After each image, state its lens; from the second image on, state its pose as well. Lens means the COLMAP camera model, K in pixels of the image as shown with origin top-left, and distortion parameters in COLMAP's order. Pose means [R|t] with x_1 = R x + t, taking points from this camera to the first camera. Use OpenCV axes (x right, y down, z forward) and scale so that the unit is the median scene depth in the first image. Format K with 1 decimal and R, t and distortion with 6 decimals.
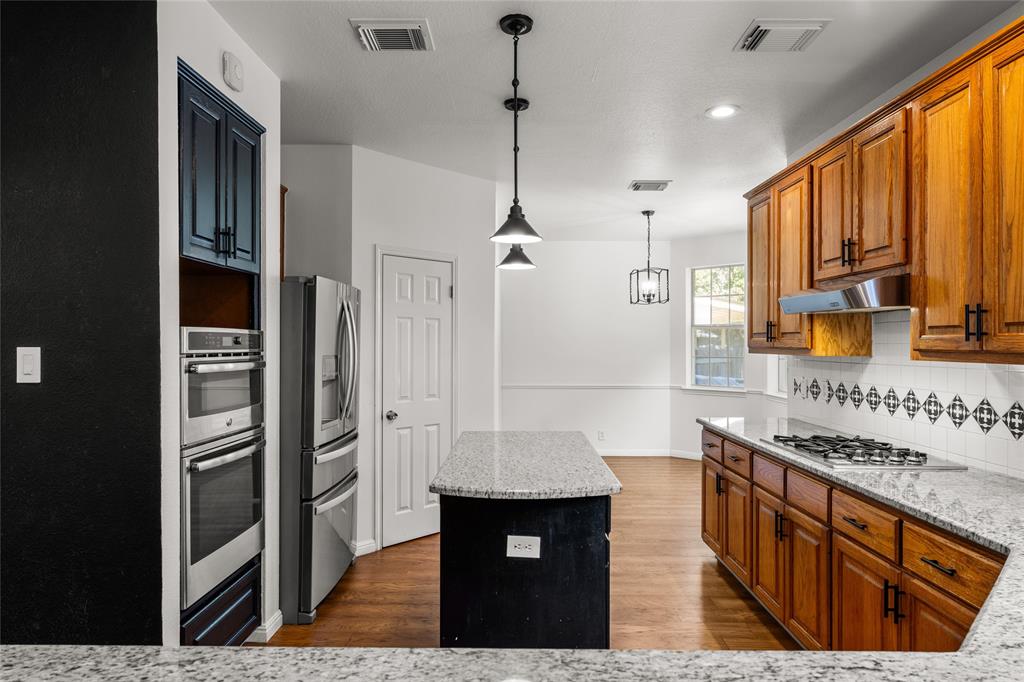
lens RADIAL K [[627.2, 0, 511.4], [0, 627.2, 341.7], [0, 0, 1]] dist [-0.000879, 0.000070]
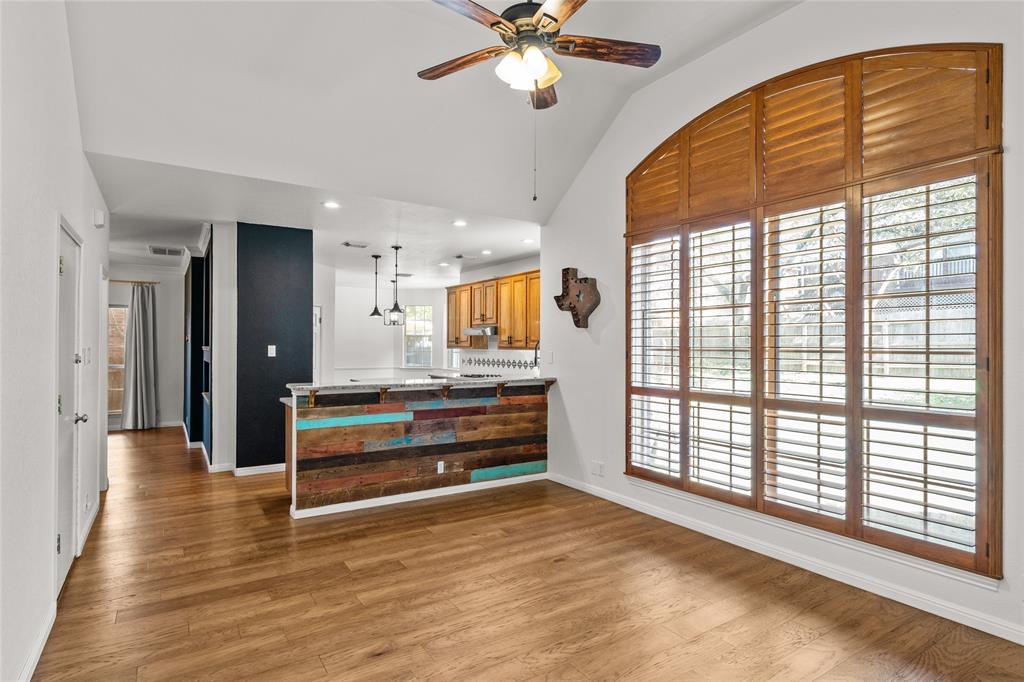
lens RADIAL K [[552.7, 0, 511.9], [0, 552.7, 341.6], [0, 0, 1]] dist [0.016407, -0.001051]
pose [[0.839621, 0.005469, 0.543145, -0.884756], [-0.004232, 0.999985, -0.003527, -0.005631], [-0.543156, 0.000663, 0.839631, -1.482733]]
